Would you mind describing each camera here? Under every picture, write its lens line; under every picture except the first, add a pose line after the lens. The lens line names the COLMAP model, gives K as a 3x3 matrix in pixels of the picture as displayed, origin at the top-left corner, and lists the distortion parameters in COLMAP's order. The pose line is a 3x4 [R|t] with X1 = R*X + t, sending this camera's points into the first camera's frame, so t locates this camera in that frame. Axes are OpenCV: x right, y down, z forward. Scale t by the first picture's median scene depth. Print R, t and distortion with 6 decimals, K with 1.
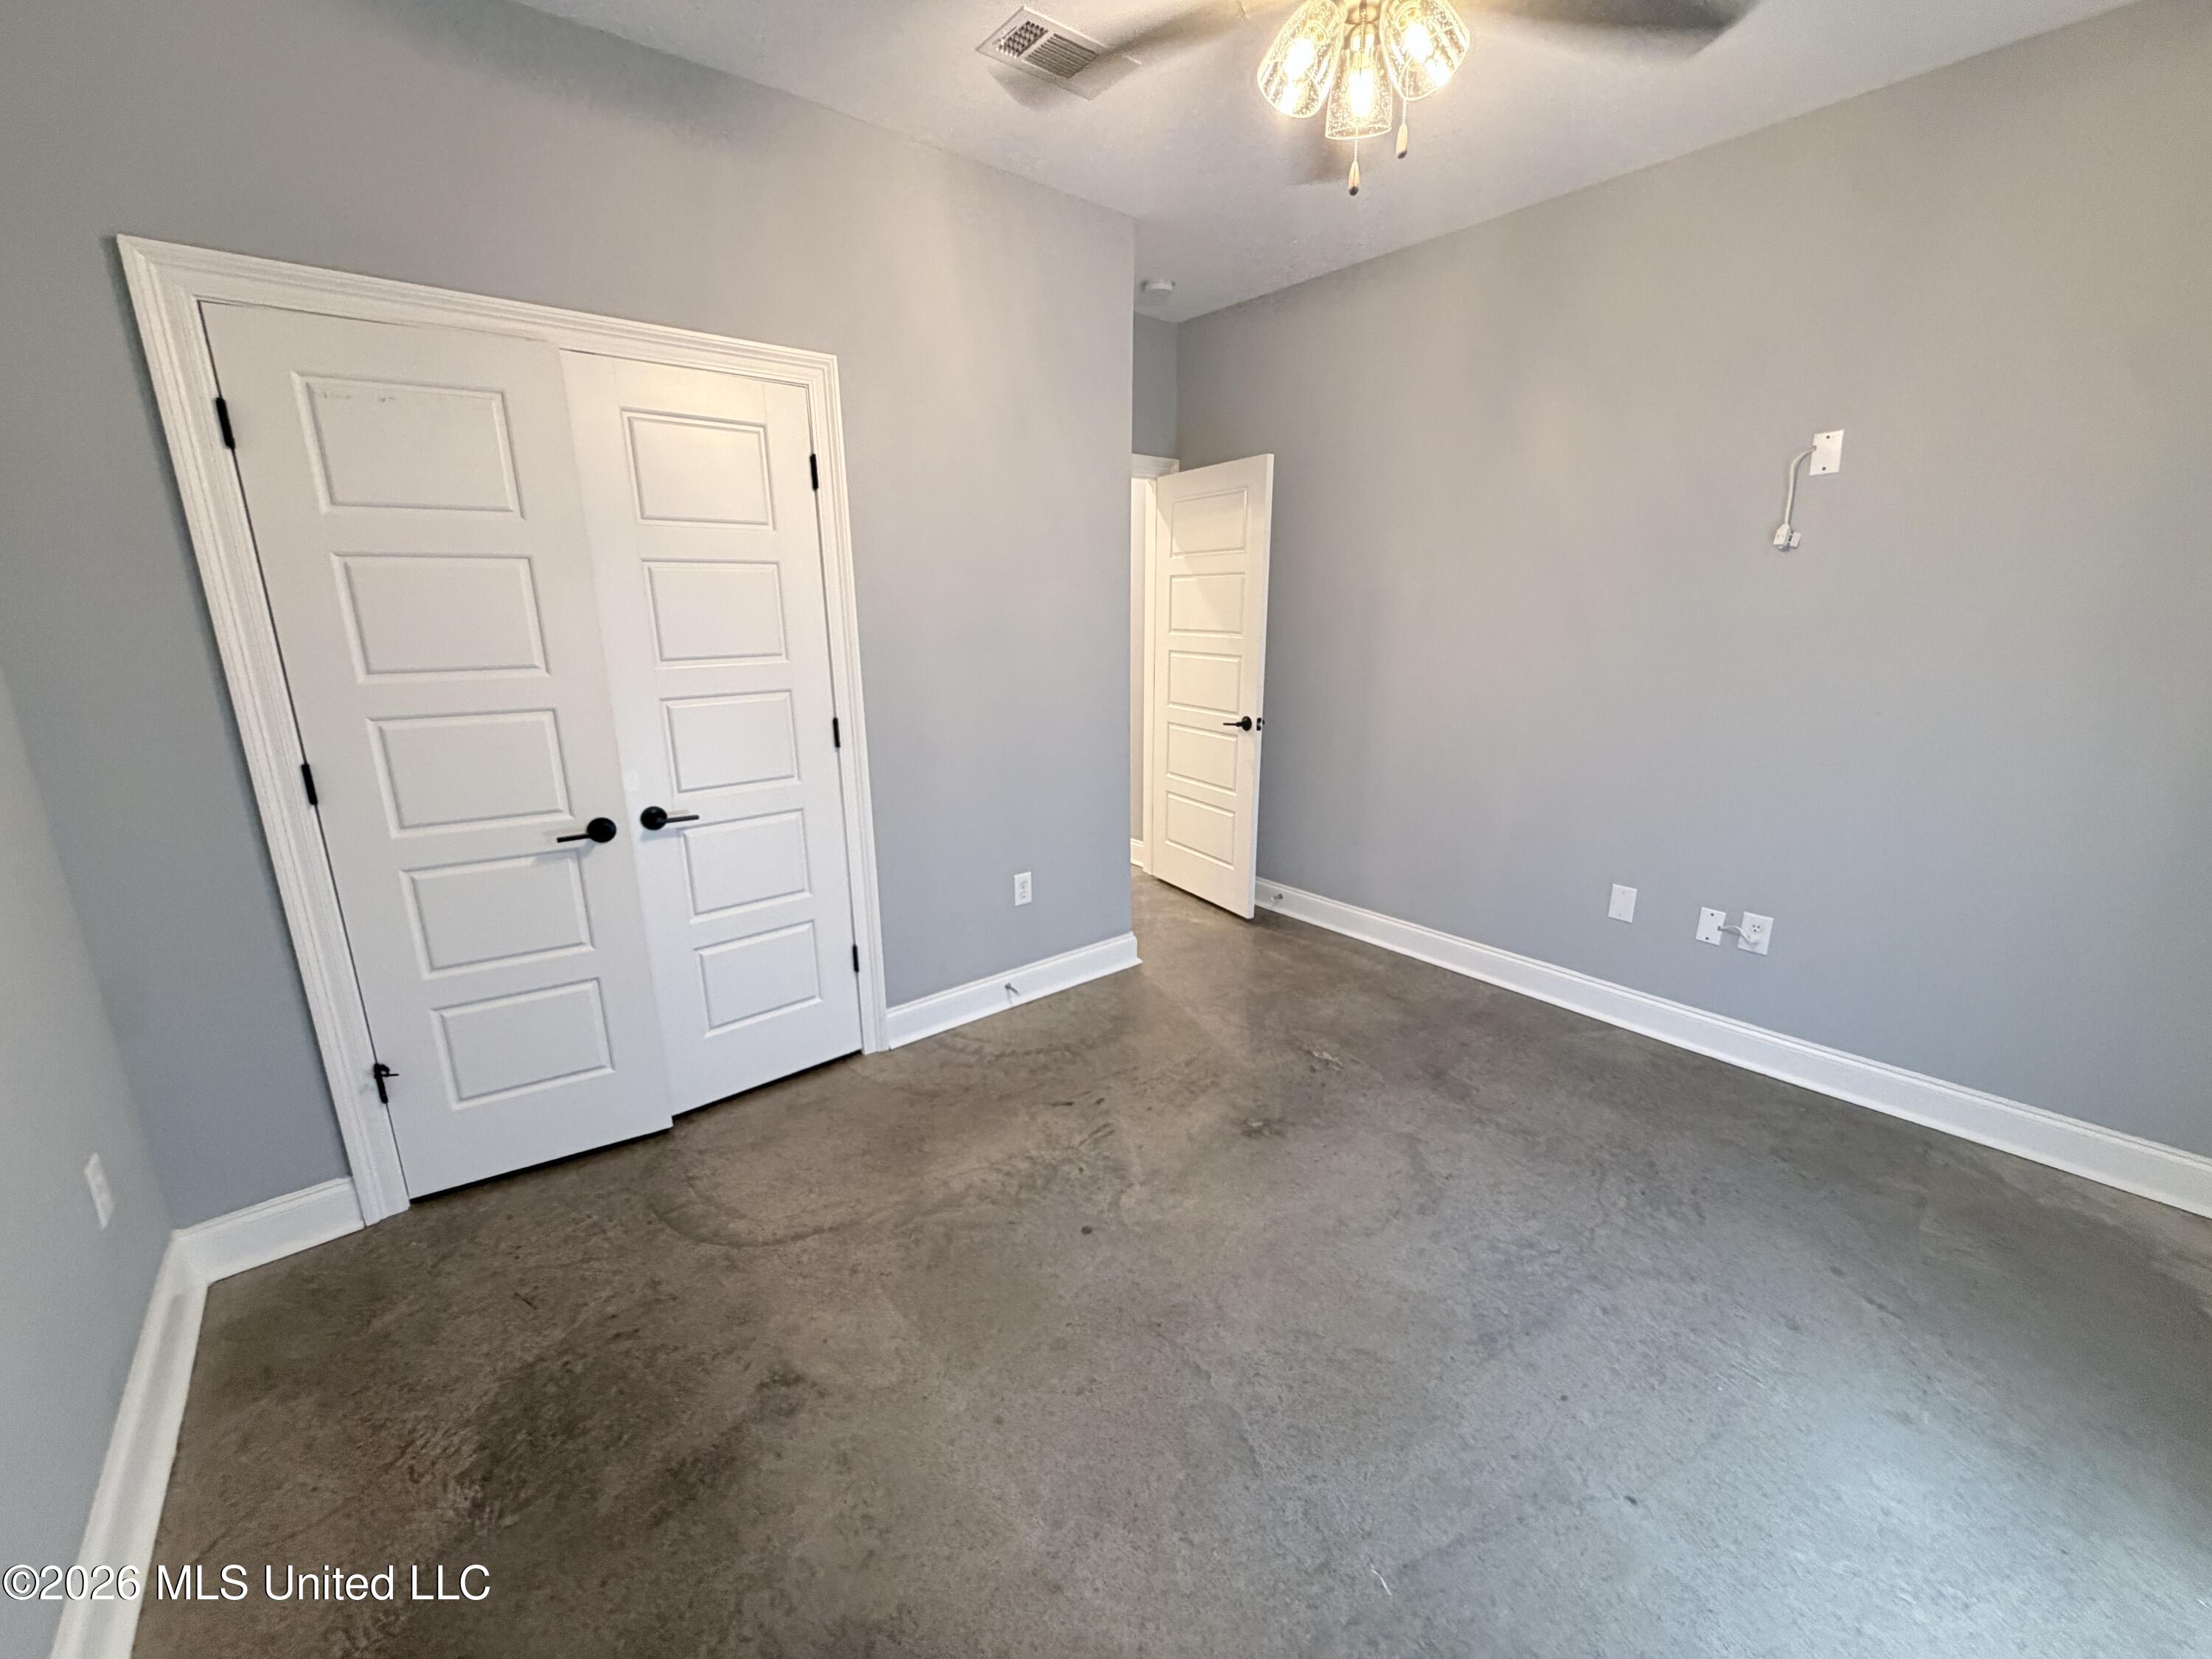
lens RADIAL K [[879.6, 0, 1100.0], [0, 879.6, 831.0], [0, 0, 1]] dist [-0.001495, -0.000203]
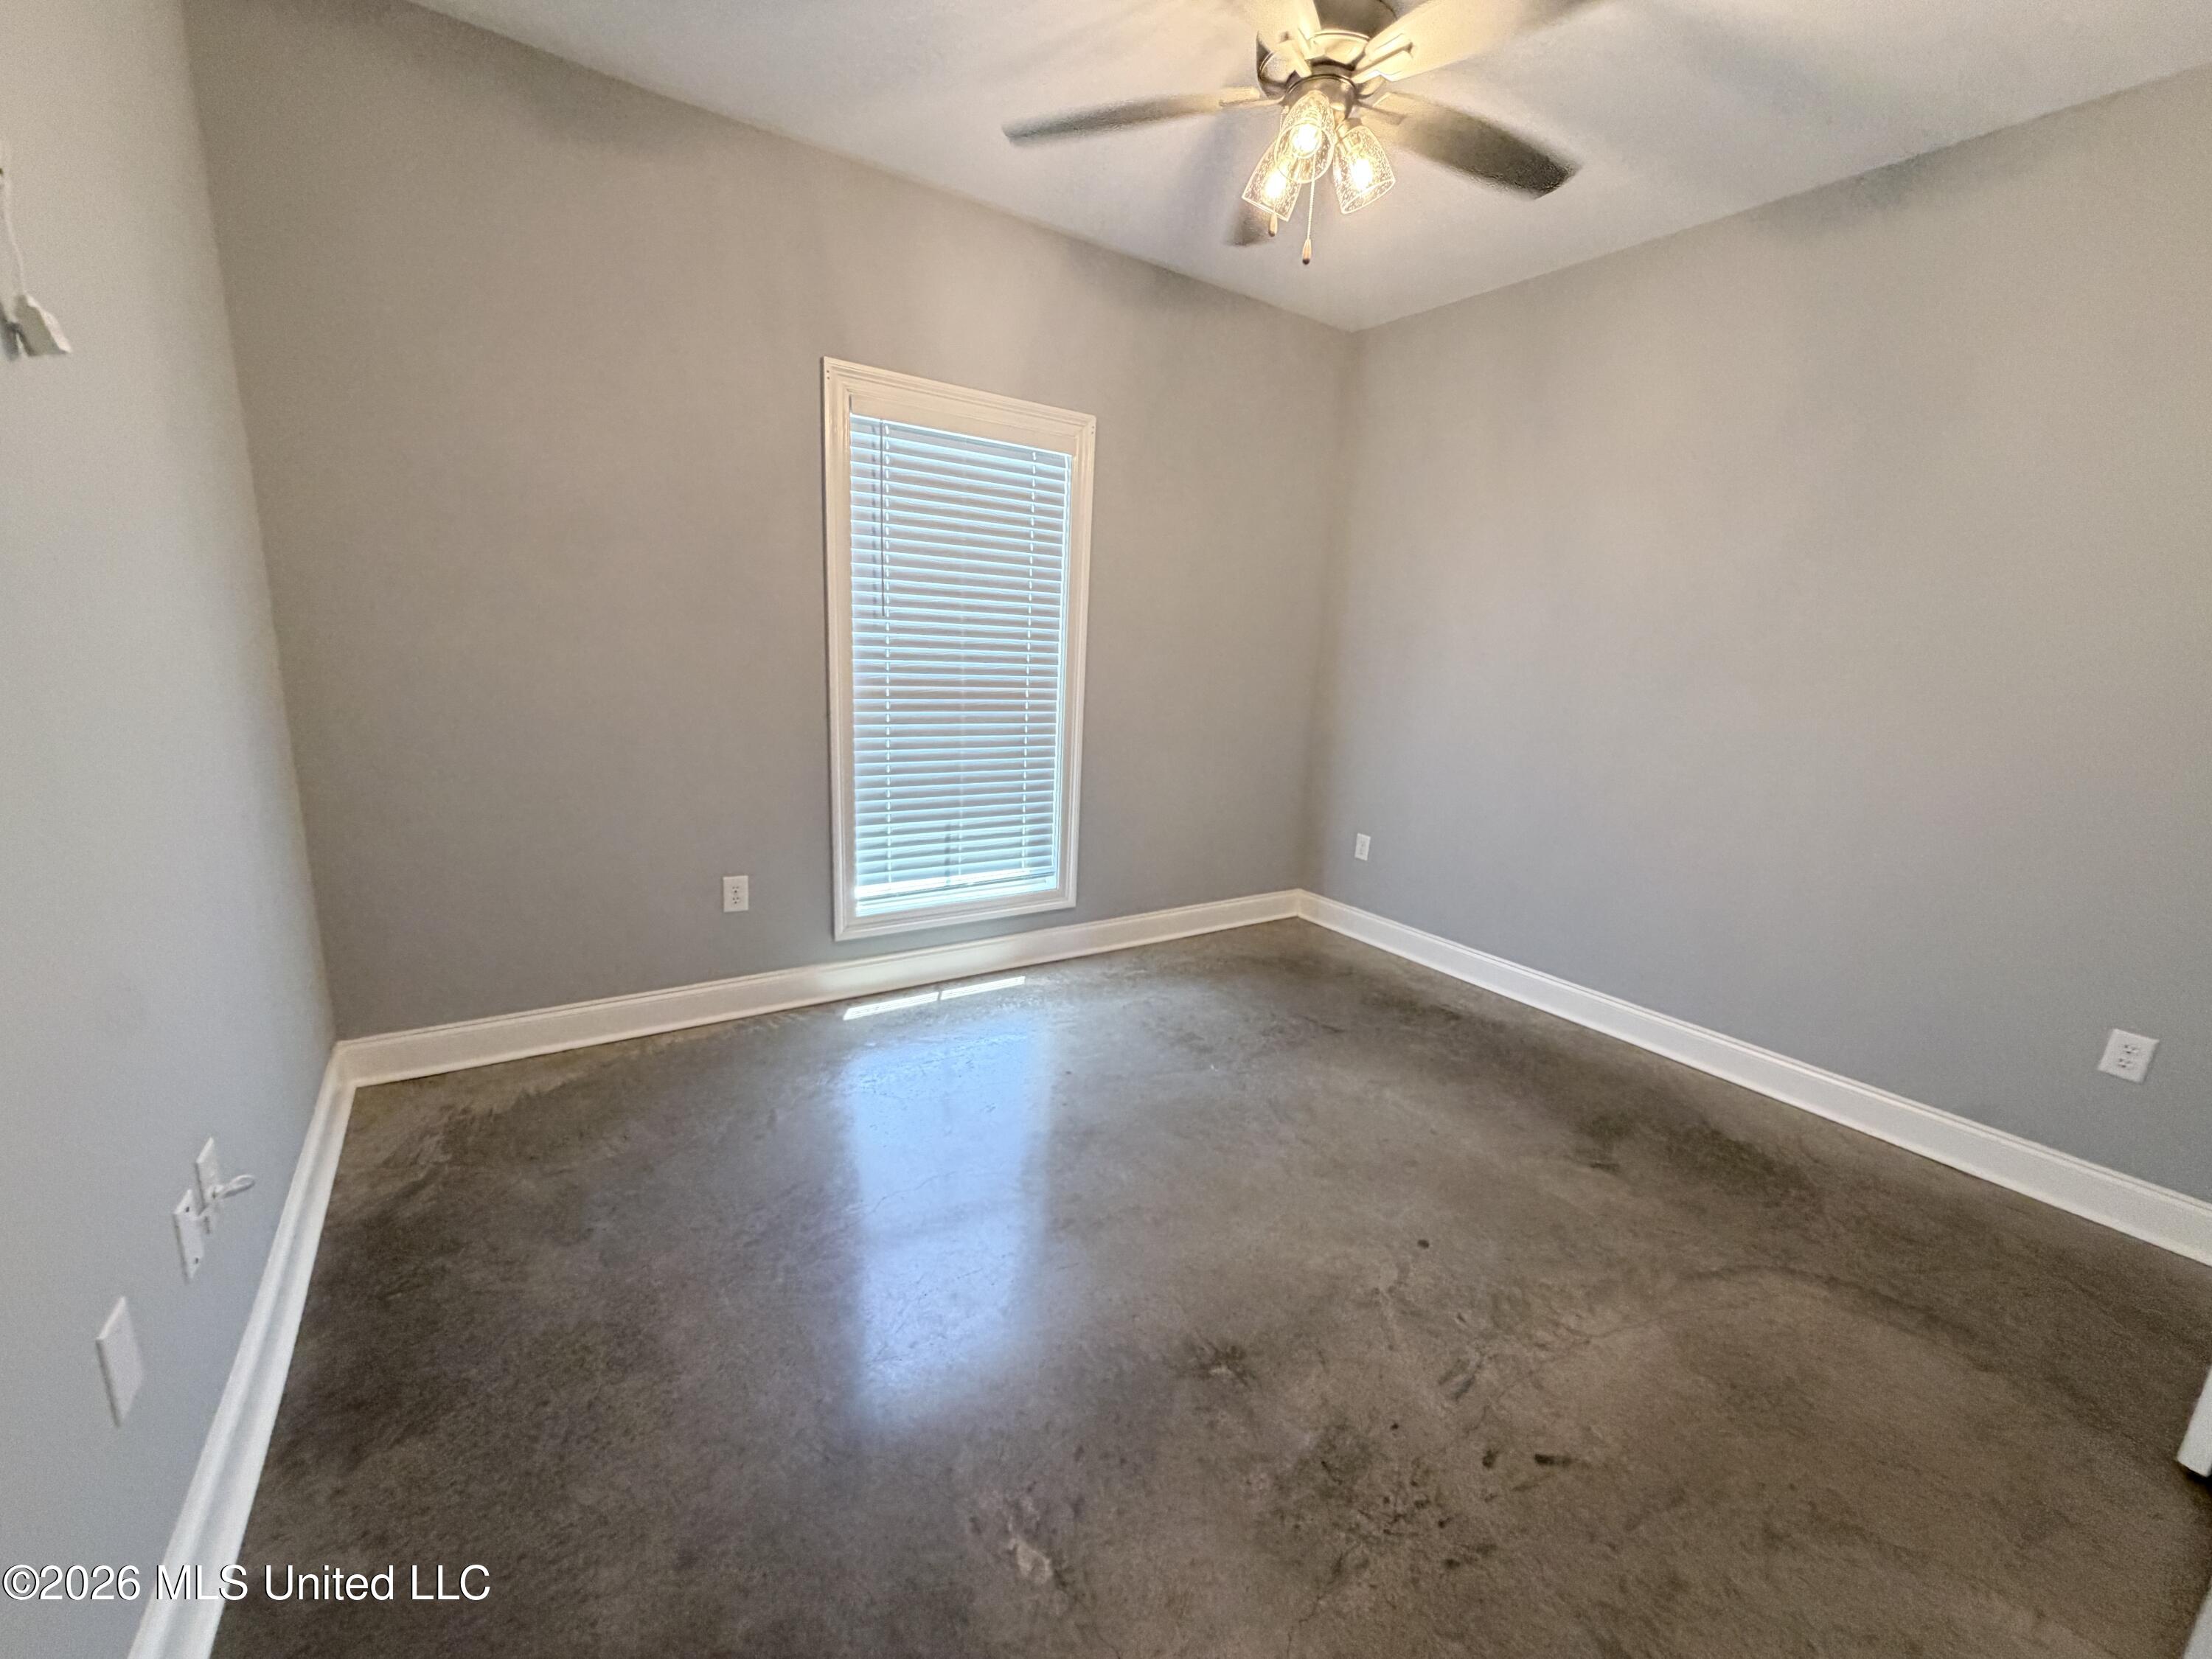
lens RADIAL K [[879.6, 0, 1100.0], [0, 879.6, 831.0], [0, 0, 1]] dist [-0.001495, -0.000203]
pose [[-0.994066, -0.062256, 0.089201, 0.257397], [-0.014686, 0.889332, 0.457025, -0.352761], [-0.107781, 0.453003, -0.884970, 1.546770]]
